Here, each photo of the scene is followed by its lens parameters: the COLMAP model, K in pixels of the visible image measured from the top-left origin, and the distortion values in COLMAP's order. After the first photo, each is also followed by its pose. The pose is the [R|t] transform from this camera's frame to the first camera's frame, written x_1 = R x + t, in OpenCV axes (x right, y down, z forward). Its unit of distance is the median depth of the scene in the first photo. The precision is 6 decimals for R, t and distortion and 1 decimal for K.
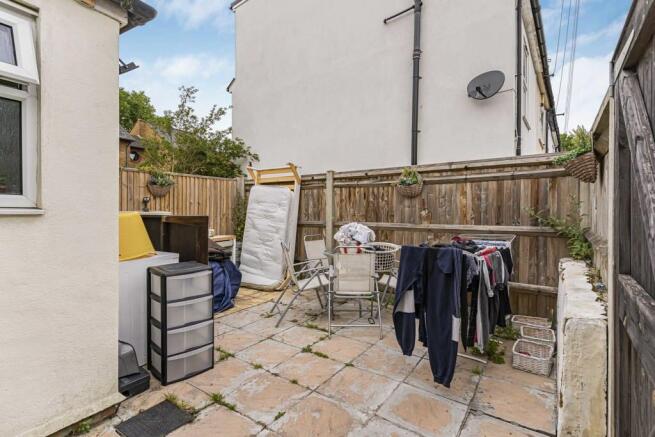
lens RADIAL K [[322.3, 0, 329.6], [0, 322.3, 213.9], [0, 0, 1]] dist [0.000551, 0.000263]
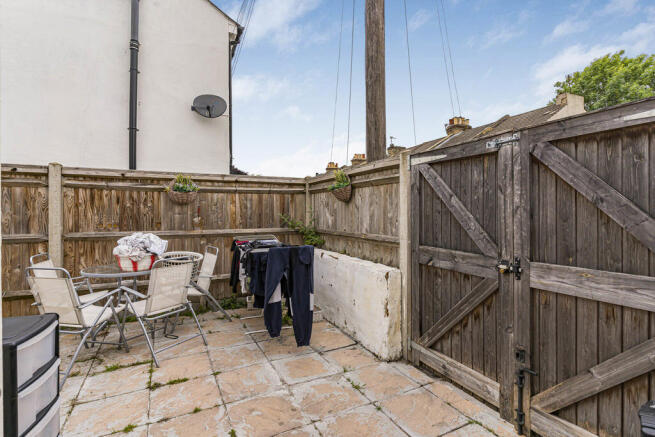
lens RADIAL K [[322.3, 0, 329.6], [0, 322.3, 213.9], [0, 0, 1]] dist [0.000551, 0.000263]
pose [[0.442835, -0.005464, 0.896586, -0.476995], [0.011211, 0.999937, 0.000556, -0.018035], [-0.896533, 0.009805, 0.442869, 0.162868]]
